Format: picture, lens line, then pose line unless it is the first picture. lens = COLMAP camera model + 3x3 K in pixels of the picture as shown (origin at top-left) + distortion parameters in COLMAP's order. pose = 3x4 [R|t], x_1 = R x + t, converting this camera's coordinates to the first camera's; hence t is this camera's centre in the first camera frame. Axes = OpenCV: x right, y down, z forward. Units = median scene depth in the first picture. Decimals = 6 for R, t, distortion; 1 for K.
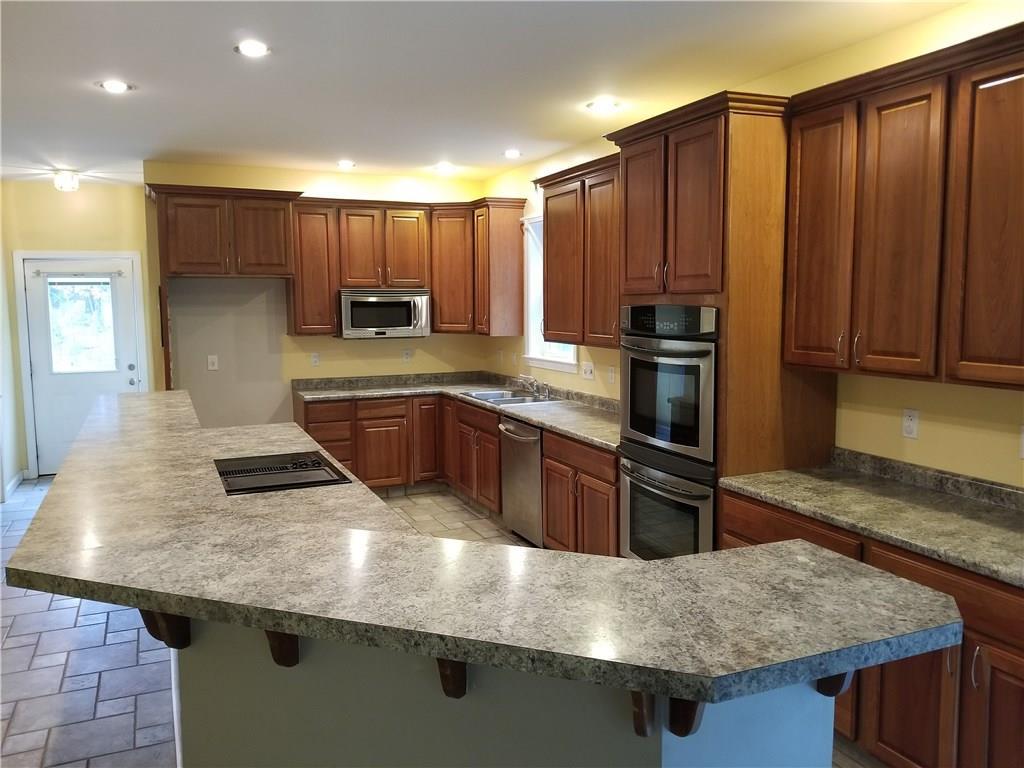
lens RADIAL K [[832.6, 0, 512.0], [0, 832.6, 384.0], [0, 0, 1]] dist [0.078700, -0.134500]
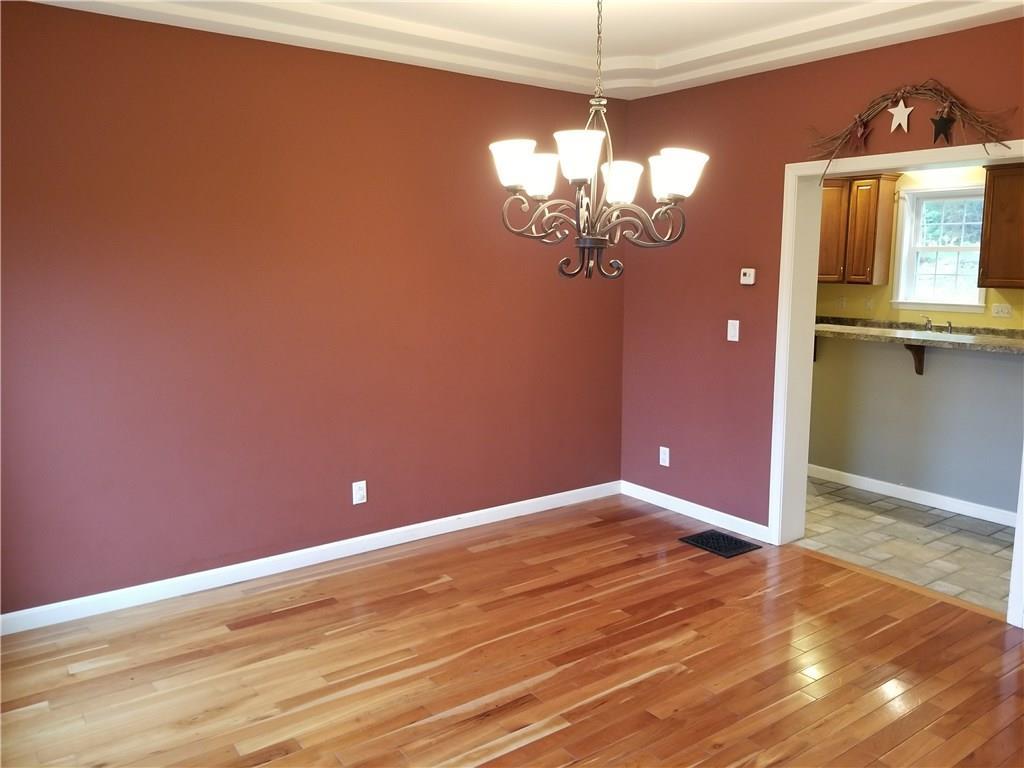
lens RADIAL K [[832.6, 0, 512.0], [0, 832.6, 384.0], [0, 0, 1]] dist [0.078700, -0.134500]
pose [[0.972345, -0.024778, 0.232231, -0.863233], [0.013220, 0.998601, 0.051195, 0.019187], [-0.233175, -0.046710, 0.971312, -0.095960]]
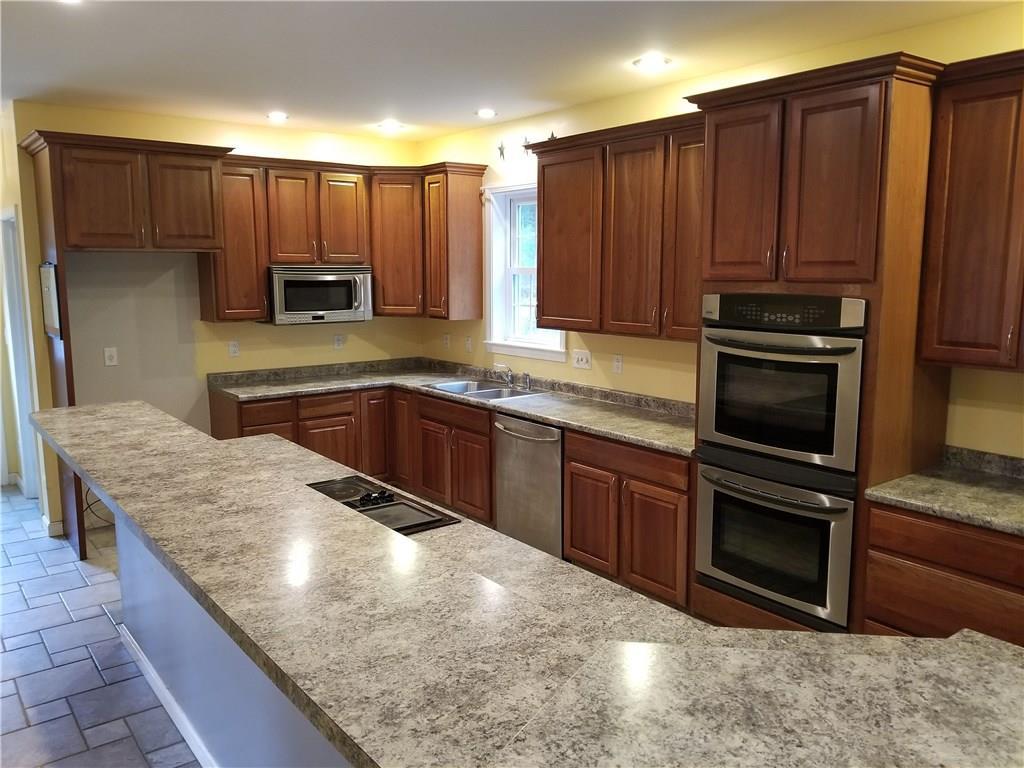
lens RADIAL K [[832.6, 0, 512.0], [0, 832.6, 384.0], [0, 0, 1]] dist [0.078700, -0.134500]
pose [[0.970124, -0.030323, 0.240708, -0.182851], [0.021051, 0.998937, 0.040999, -0.024982], [-0.241696, -0.034707, 0.969731, 0.121889]]
